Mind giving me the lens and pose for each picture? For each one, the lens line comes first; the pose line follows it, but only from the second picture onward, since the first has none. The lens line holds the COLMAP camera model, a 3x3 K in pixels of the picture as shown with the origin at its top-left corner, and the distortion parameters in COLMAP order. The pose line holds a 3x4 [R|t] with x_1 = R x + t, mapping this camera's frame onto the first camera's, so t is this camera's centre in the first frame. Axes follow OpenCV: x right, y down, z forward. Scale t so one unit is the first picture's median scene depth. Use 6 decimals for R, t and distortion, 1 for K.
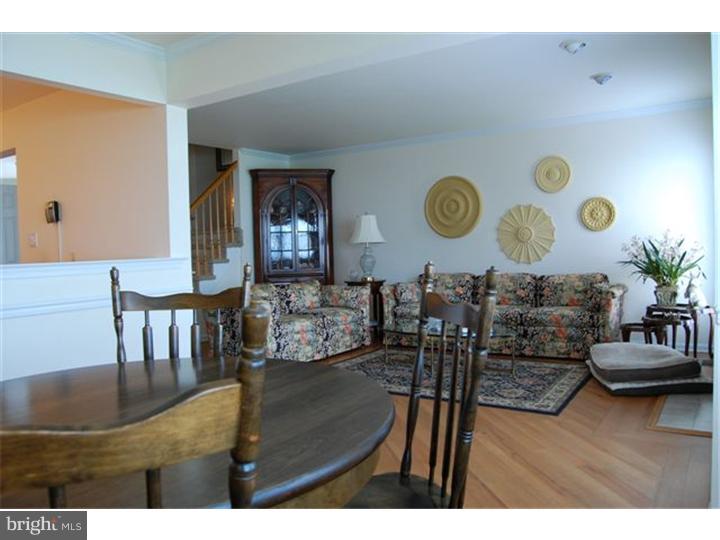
lens RADIAL K [[563.5, 0, 370.2], [0, 563.5, 270.2], [0, 0, 1]] dist [-0.101690, 0.055558]
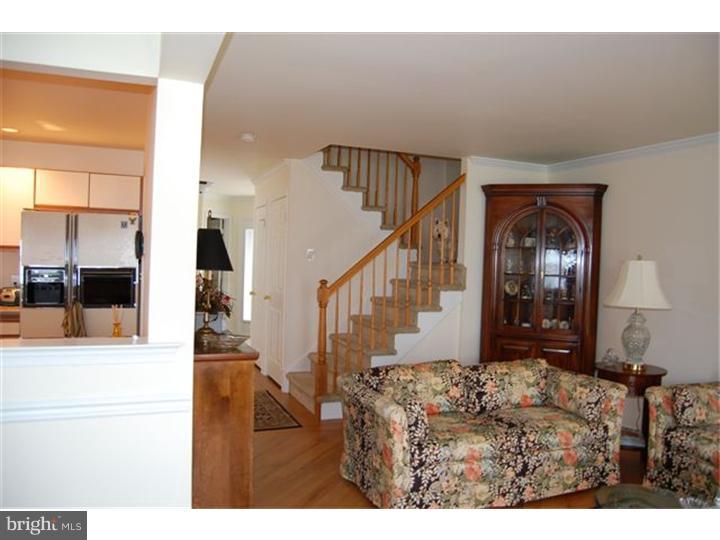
lens RADIAL K [[563.5, 0, 370.2], [0, 563.5, 270.2], [0, 0, 1]] dist [-0.101690, 0.055558]
pose [[0.831336, 0.064428, -0.552023, 0.085617], [-0.079067, 0.996866, -0.002726, -0.067292], [0.550117, 0.045913, 0.833824, 0.379926]]
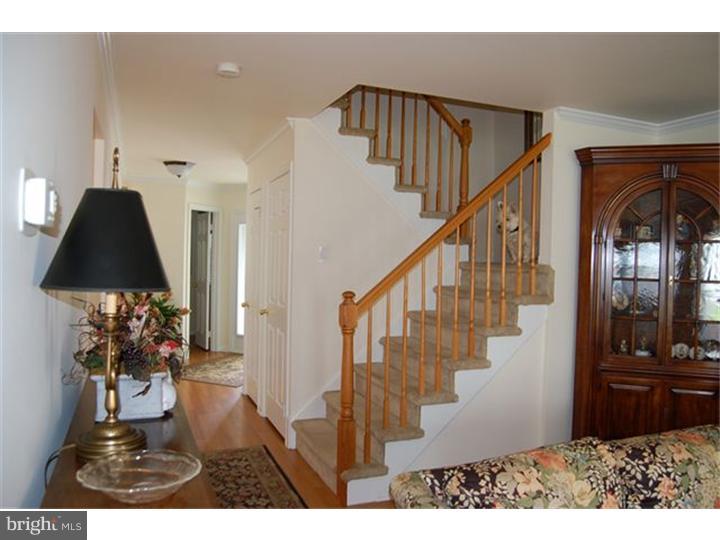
lens RADIAL K [[563.5, 0, 370.2], [0, 563.5, 270.2], [0, 0, 1]] dist [-0.101690, 0.055558]
pose [[0.831431, 0.056160, -0.552782, -0.105647], [-0.069002, 0.997614, -0.002432, -0.070463], [0.551326, 0.040165, 0.833322, 0.586412]]
